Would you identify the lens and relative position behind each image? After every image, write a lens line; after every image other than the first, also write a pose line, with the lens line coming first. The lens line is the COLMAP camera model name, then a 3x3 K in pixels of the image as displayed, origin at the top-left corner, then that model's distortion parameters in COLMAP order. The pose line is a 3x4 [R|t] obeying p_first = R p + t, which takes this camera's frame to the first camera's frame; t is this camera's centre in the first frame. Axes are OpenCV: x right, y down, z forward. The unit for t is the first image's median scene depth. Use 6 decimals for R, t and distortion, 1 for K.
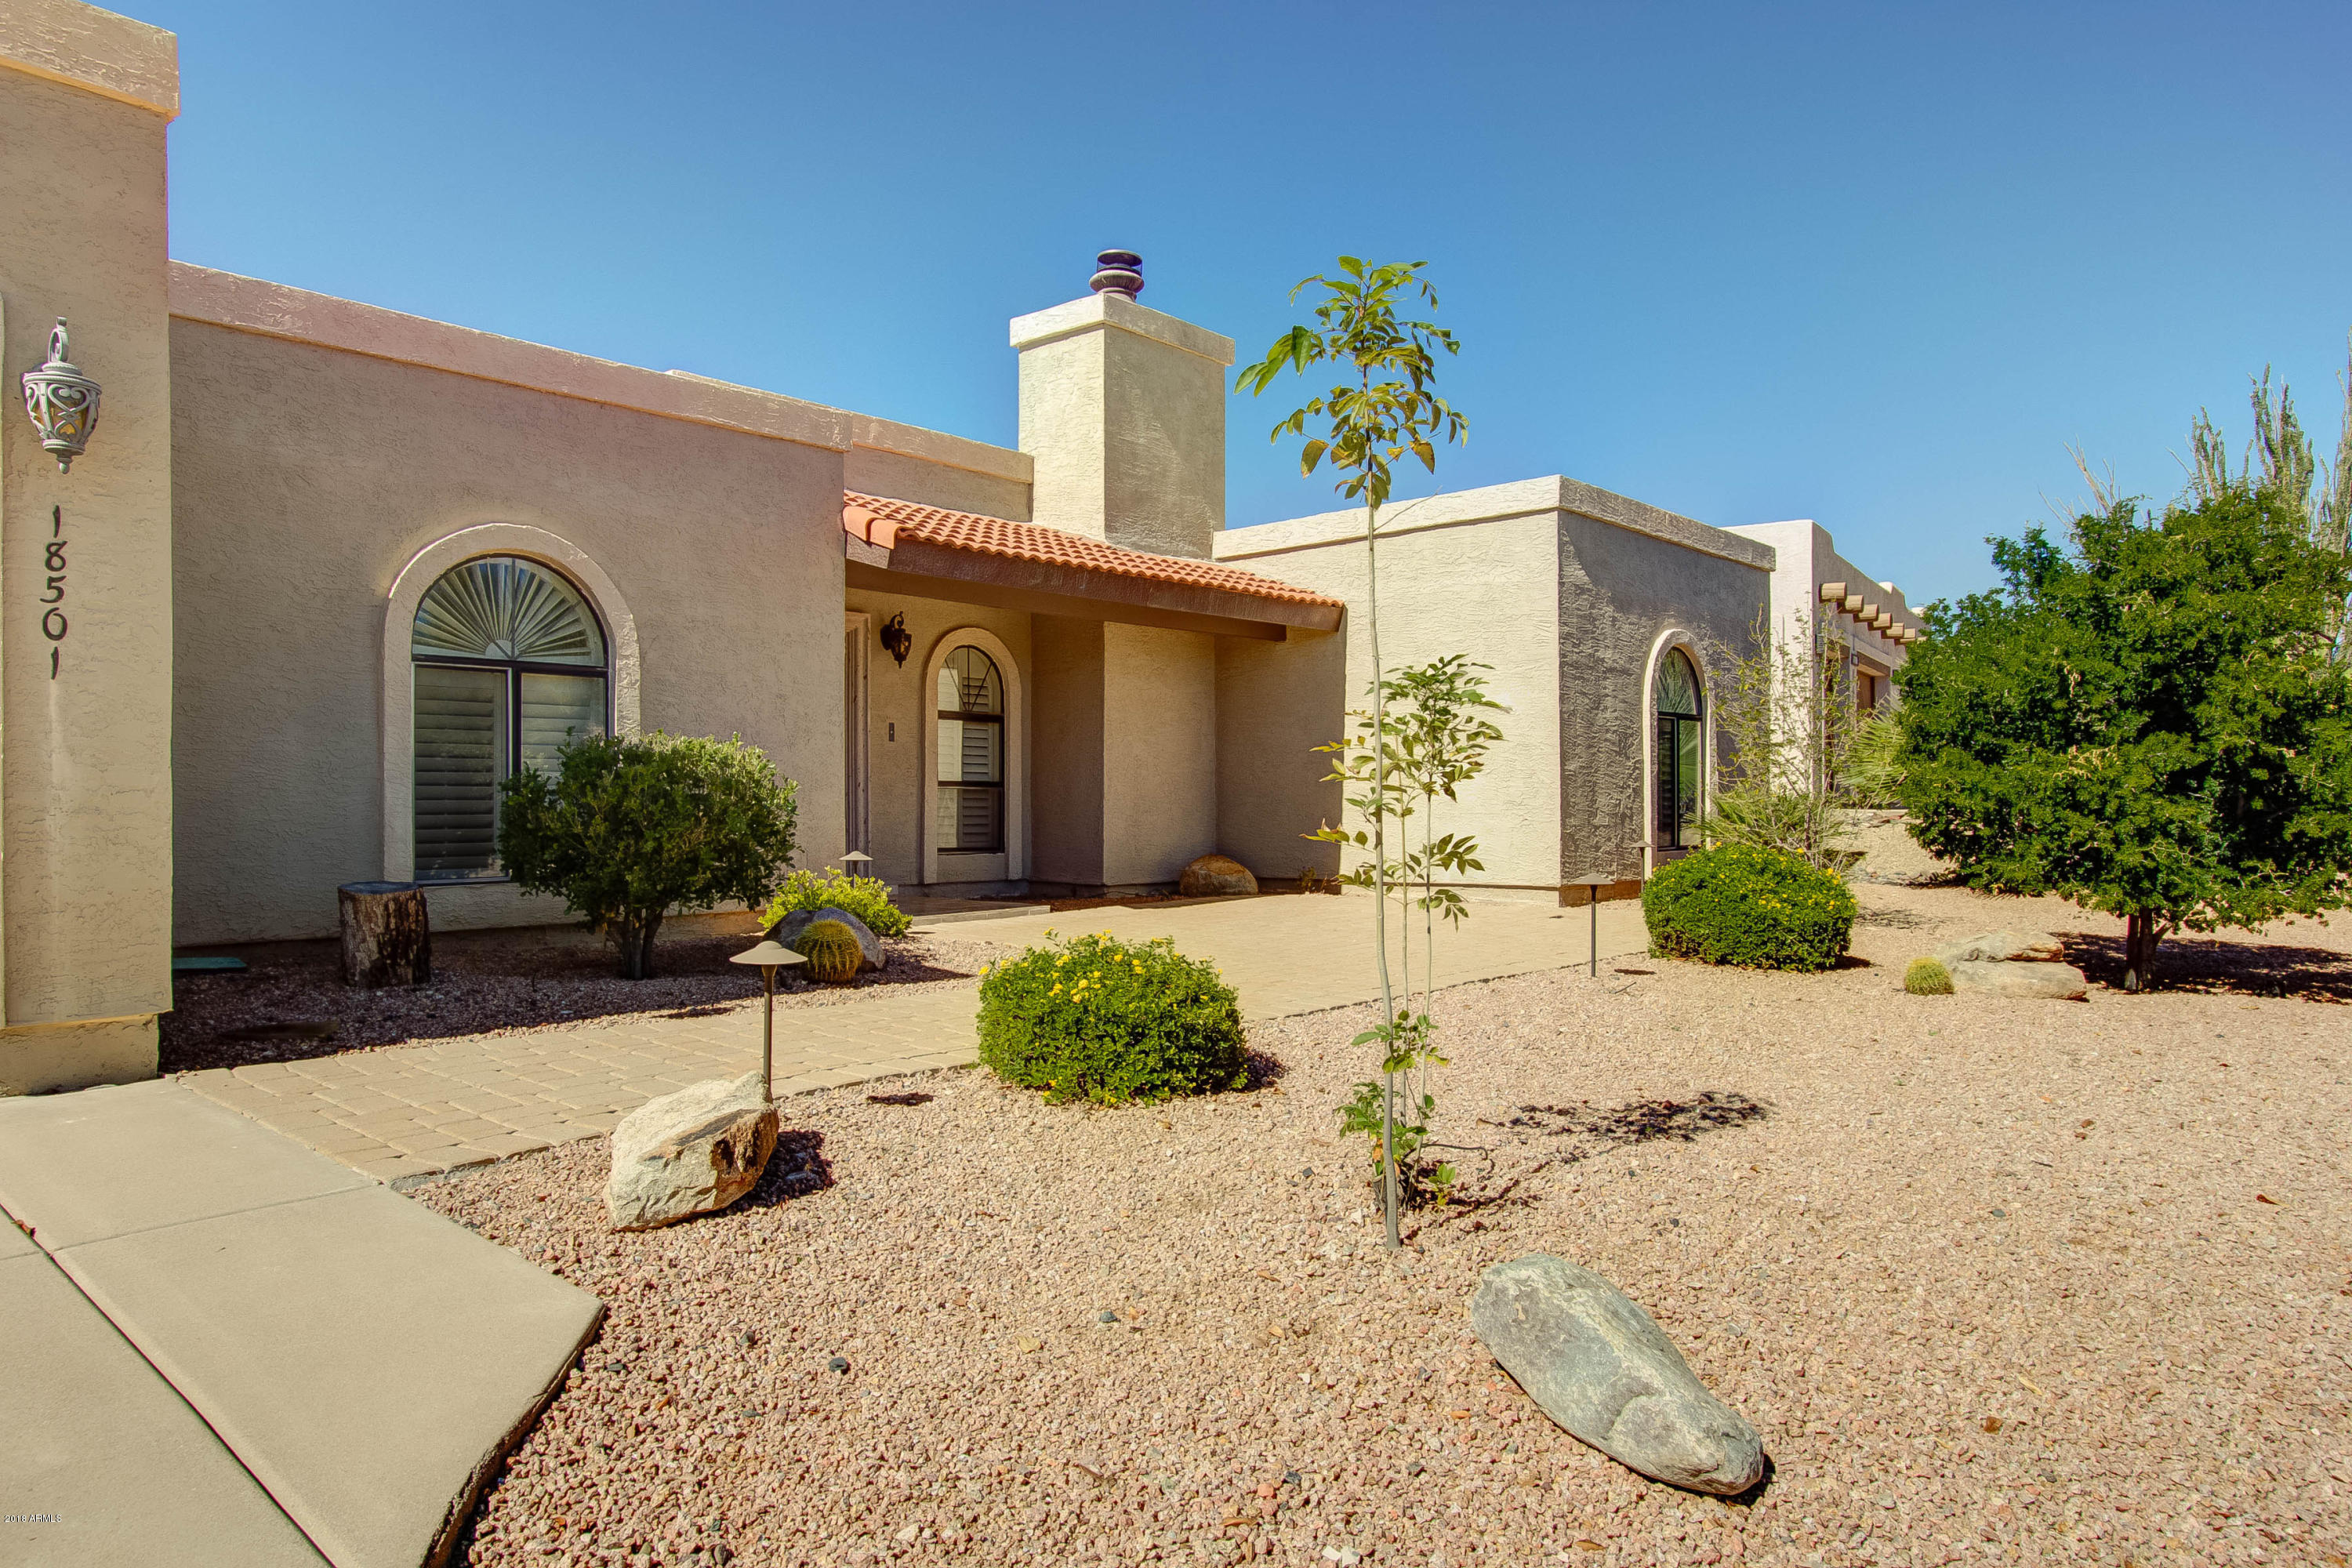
lens RADIAL K [[1461.8, 0, 1175.9], [0, 1461.8, 785.2], [0, 0, 1]] dist [0.002125, 0.000506]
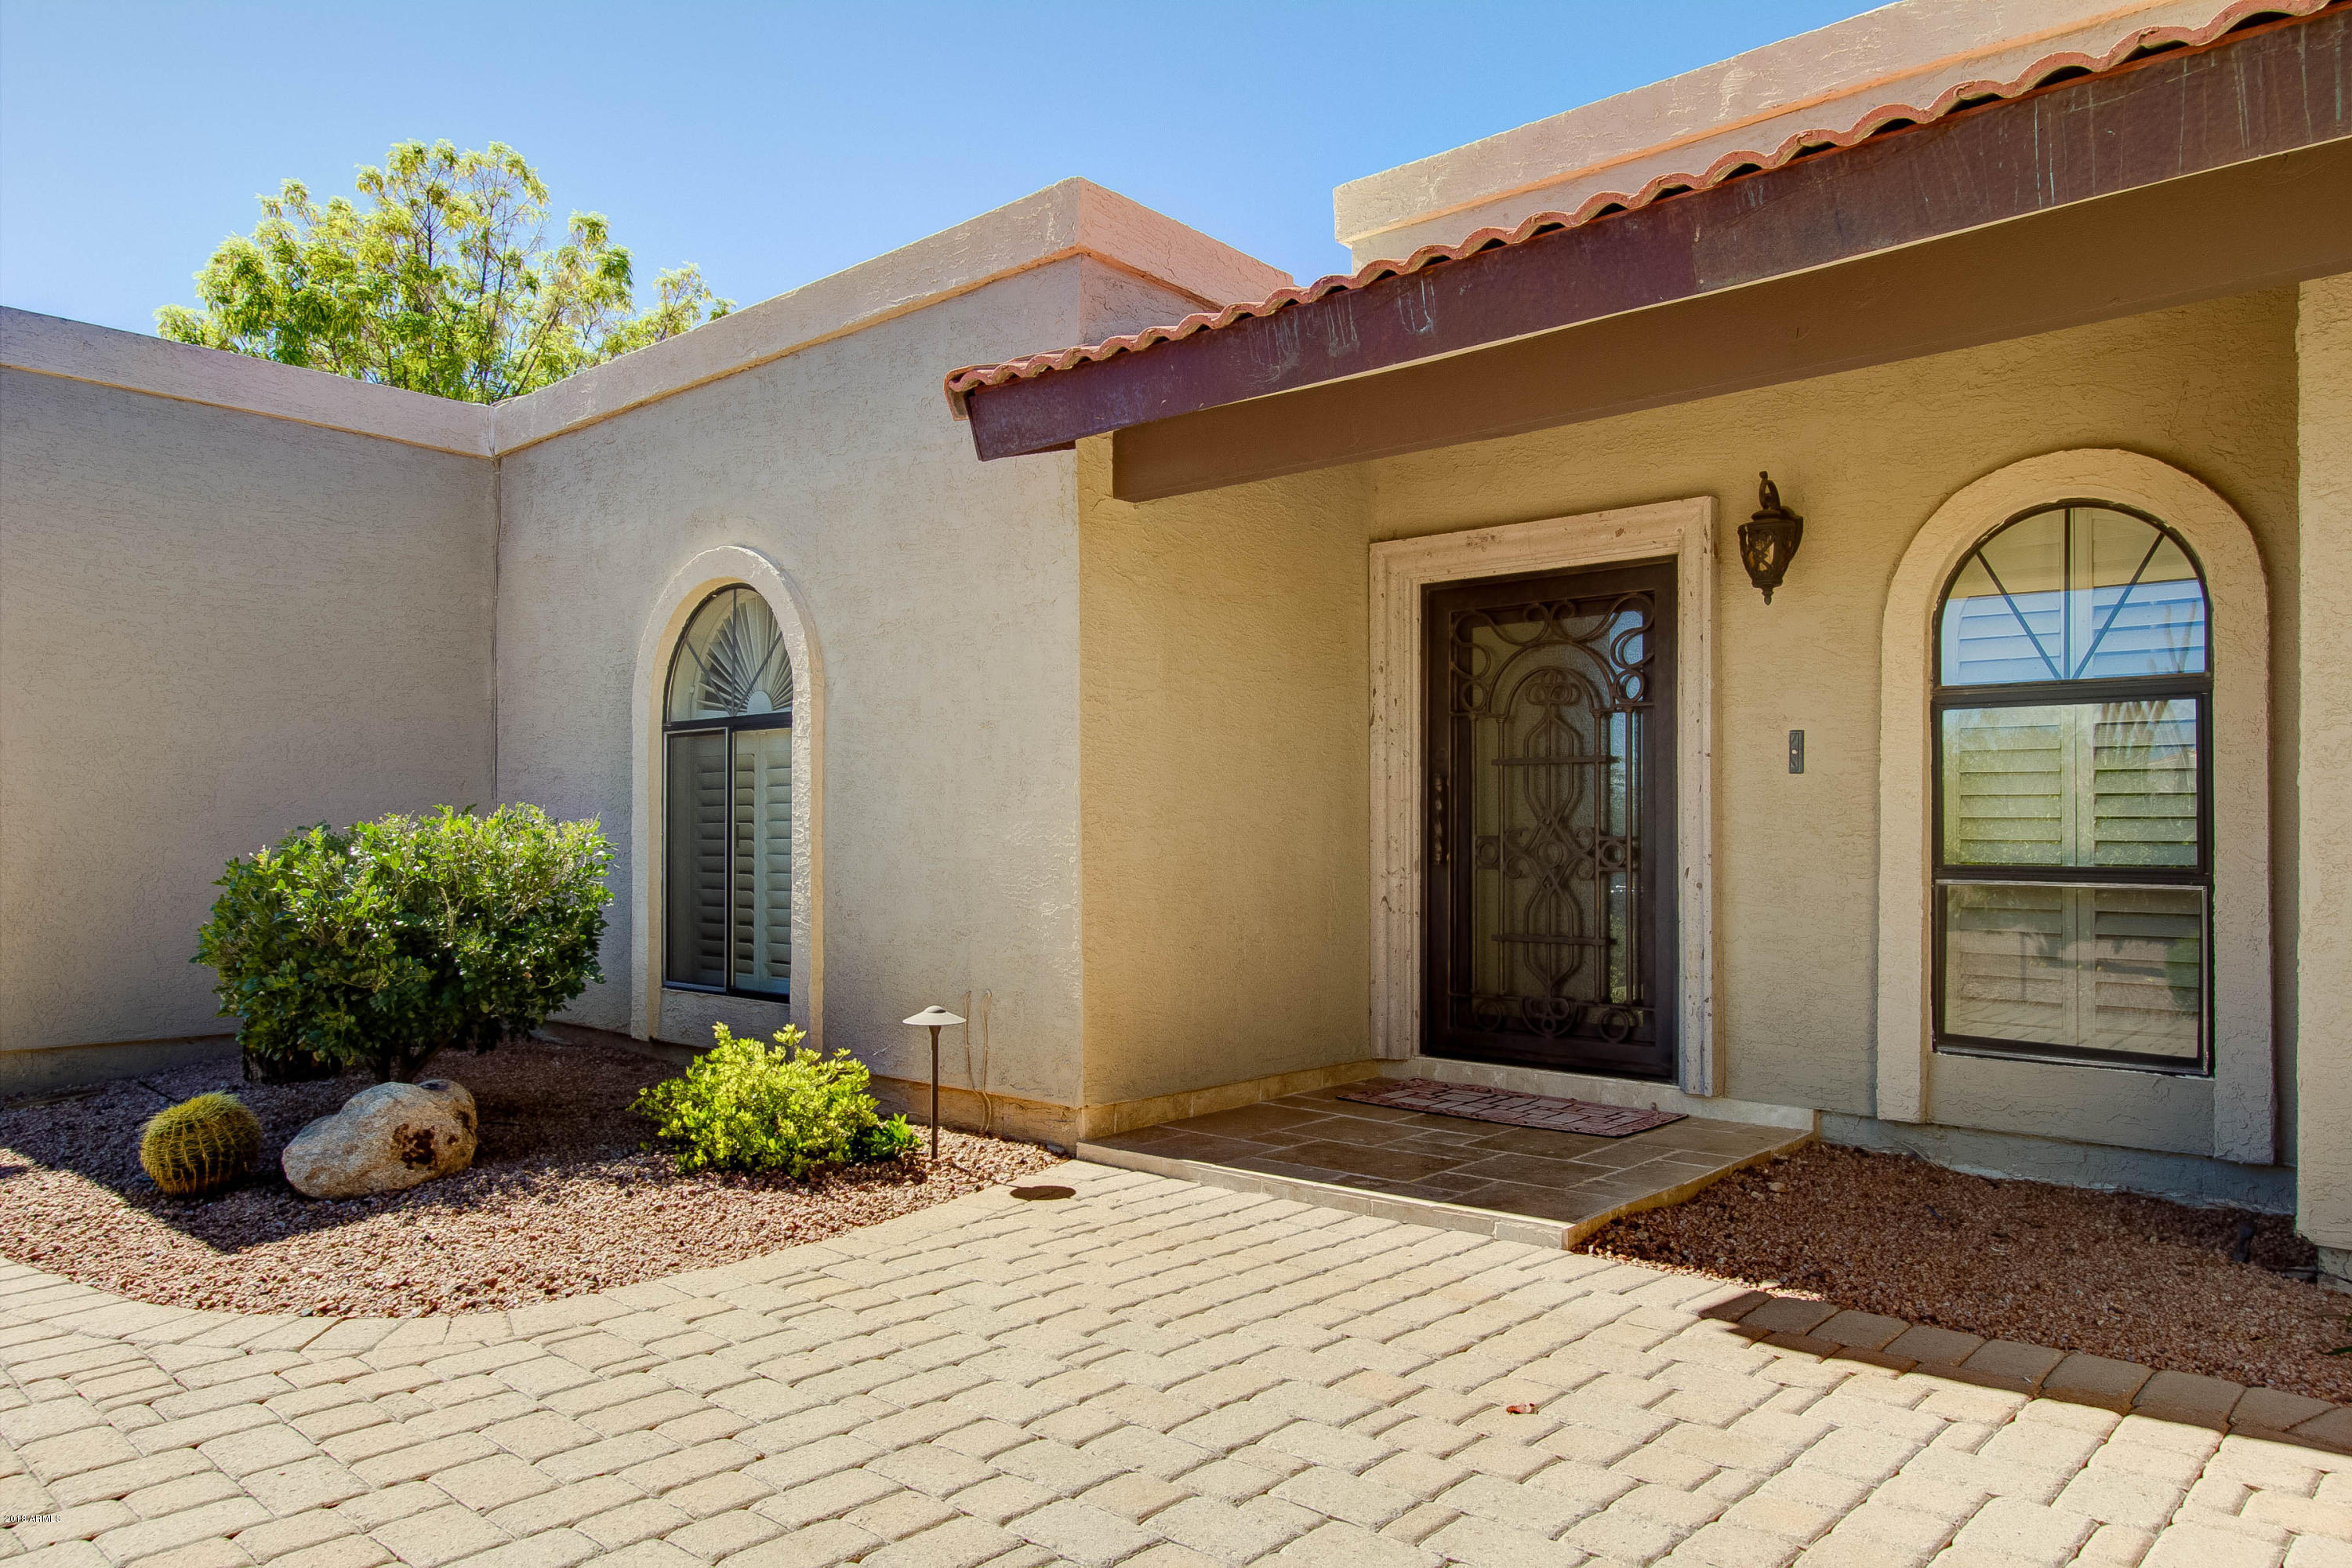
lens RADIAL K [[1569.9, 0, 1176.0], [0, 1569.9, 802.7], [0, 0, 1]] dist [-0.000702, -0.000135]
pose [[0.006355, -0.022107, -0.999735, 0.368314], [0.004757, 0.999745, -0.022077, -0.016318], [0.999968, -0.004615, 0.006459, 1.121114]]
